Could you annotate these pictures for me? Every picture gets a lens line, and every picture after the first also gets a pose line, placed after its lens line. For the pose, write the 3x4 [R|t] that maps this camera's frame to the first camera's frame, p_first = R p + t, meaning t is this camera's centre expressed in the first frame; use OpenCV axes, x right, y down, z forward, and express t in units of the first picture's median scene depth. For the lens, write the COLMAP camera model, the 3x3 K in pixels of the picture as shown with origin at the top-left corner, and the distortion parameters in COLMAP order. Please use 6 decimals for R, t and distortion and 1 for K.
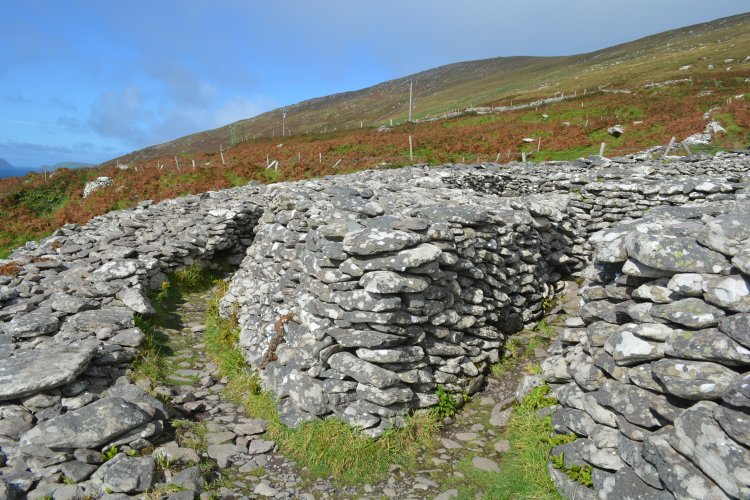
lens RADIAL K [[583.0, 0, 378.2], [0, 583.0, 251.6], [0, 0, 1]] dist [-0.017835, 0.008466]
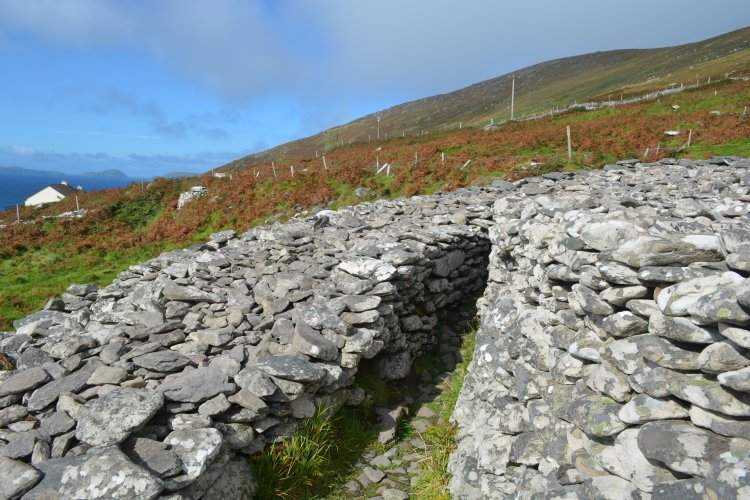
lens RADIAL K [[583.0, 0, 378.2], [0, 583.0, 251.6], [0, 0, 1]] dist [-0.017835, 0.008466]
pose [[0.987898, -0.002979, -0.155079, -0.059272], [0.001954, 0.999975, -0.006760, -0.024132], [0.155096, 0.006375, 0.987879, 0.170855]]
